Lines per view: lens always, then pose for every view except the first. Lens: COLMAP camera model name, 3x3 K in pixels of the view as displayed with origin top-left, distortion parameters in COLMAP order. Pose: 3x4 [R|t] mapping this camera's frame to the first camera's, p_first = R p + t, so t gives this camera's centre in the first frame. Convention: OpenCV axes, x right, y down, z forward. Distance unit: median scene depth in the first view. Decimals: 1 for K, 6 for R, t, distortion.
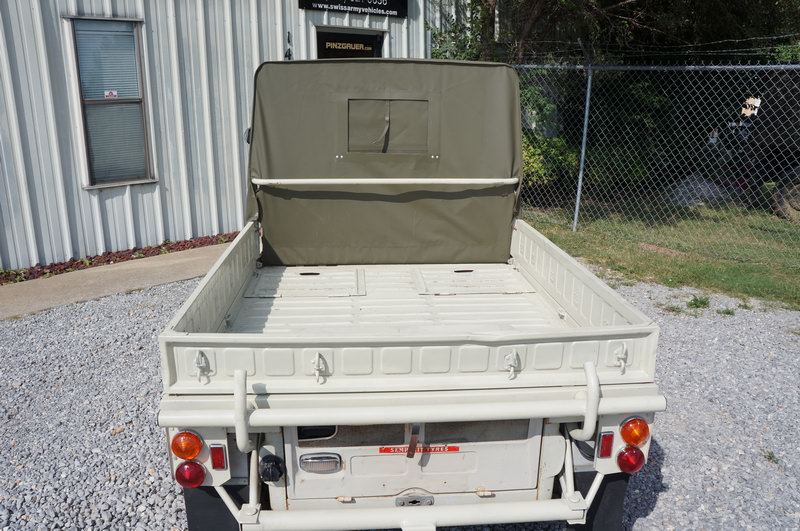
lens RADIAL K [[657.0, 0, 394.3], [0, 657.0, 268.3], [0, 0, 1]] dist [-0.154590, 0.124674]
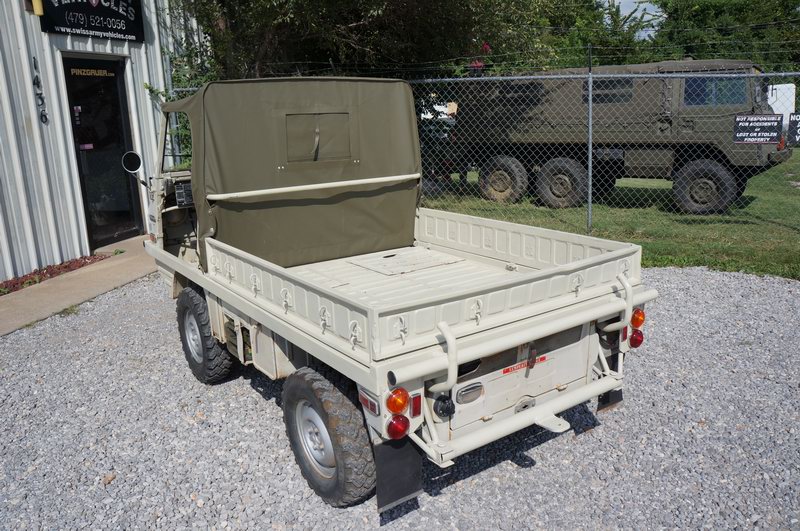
lens RADIAL K [[657.0, 0, 399.1], [0, 657.0, 264.7], [0, 0, 1]] dist [-0.154590, 0.124674]
pose [[0.855084, -0.151729, 0.495792, -0.378979], [0.170150, 0.985385, 0.008106, 0.010717], [-0.489776, 0.077428, 0.868403, -0.021836]]
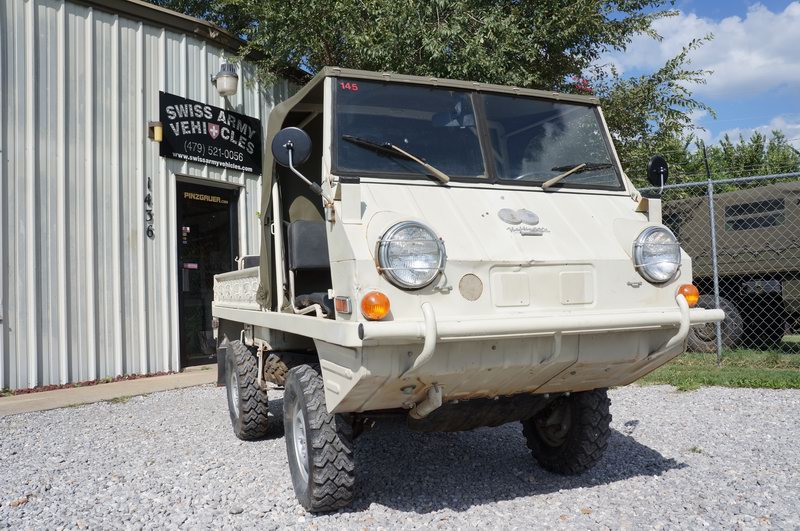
lens RADIAL K [[695.1, 0, 405.0], [0, 695.1, 258.7], [0, 0, 1]] dist [-0.112347, 0.028164]
pose [[0.959068, -0.012804, 0.282886, -0.155233], [0.105345, 0.943411, -0.314448, 0.222865], [-0.262852, 0.331378, 0.906144, -0.028181]]
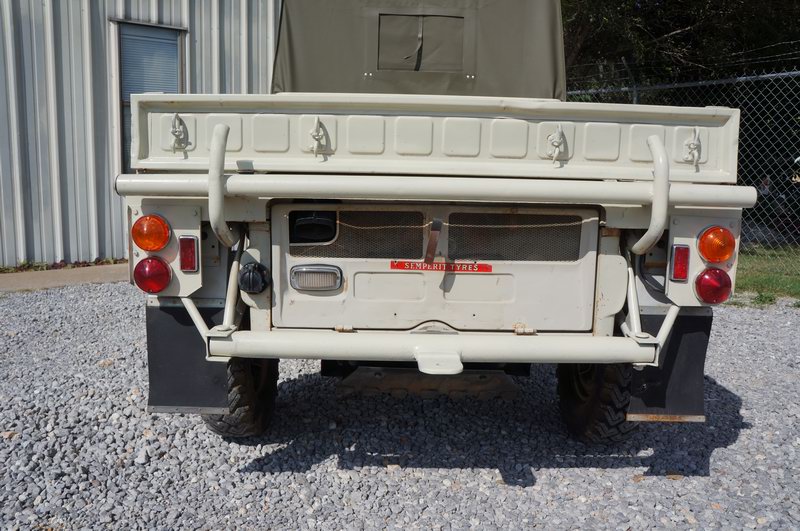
lens RADIAL K [[657.0, 0, 394.3], [0, 657.0, 265.6], [0, 0, 1]] dist [-0.154590, 0.124674]
pose [[0.997653, 0.023160, -0.064437, 0.015476], [-0.032159, 0.989298, -0.142319, 0.183642], [0.060451, 0.144057, 0.987721, 0.097049]]
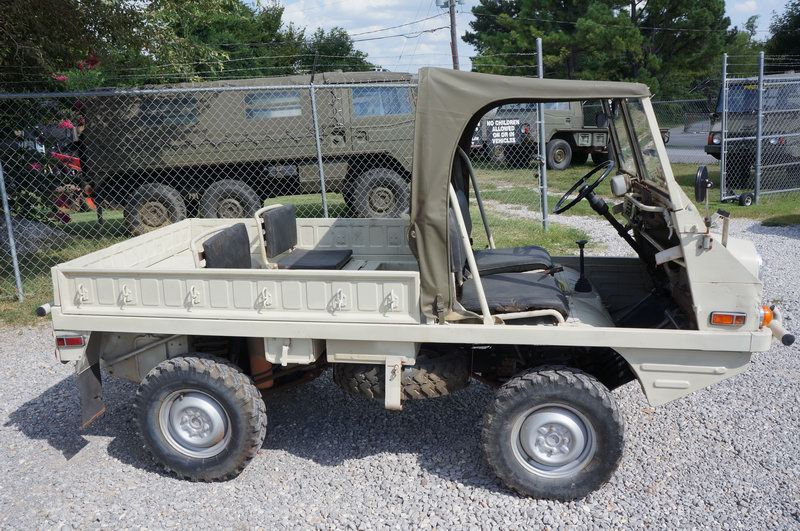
lens RADIAL K [[695.1, 0, 402.2], [0, 695.1, 264.6], [0, 0, 1]] dist [-0.112347, 0.028164]
pose [[0.250508, -0.220889, 0.942578, -0.653366], [0.293338, 0.945172, 0.143537, -0.155444], [-0.922604, 0.240536, 0.301568, 0.611962]]
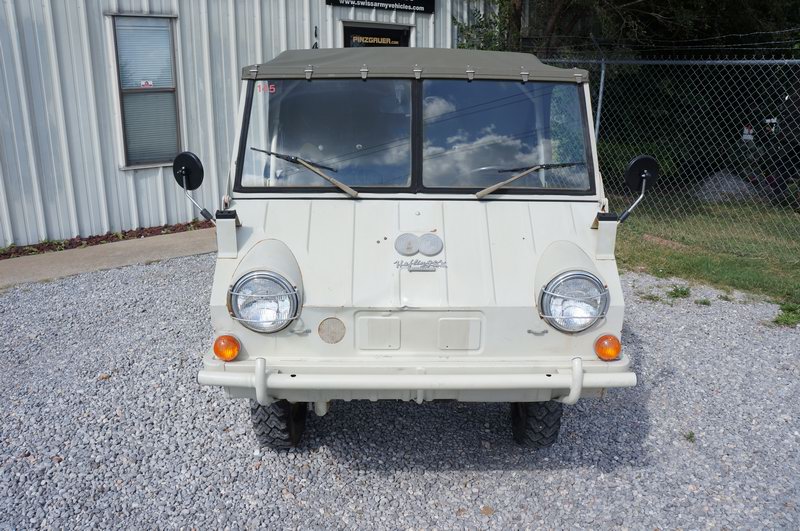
lens RADIAL K [[638.7, 0, 391.6], [0, 638.7, 268.6], [0, 0, 1]] dist [-0.149393, 0.094321]
pose [[0.993995, 0.036425, -0.103190, 0.148639], [-0.034687, 0.999225, 0.018586, 0.016207], [0.103787, -0.014895, 0.994488, -0.038319]]
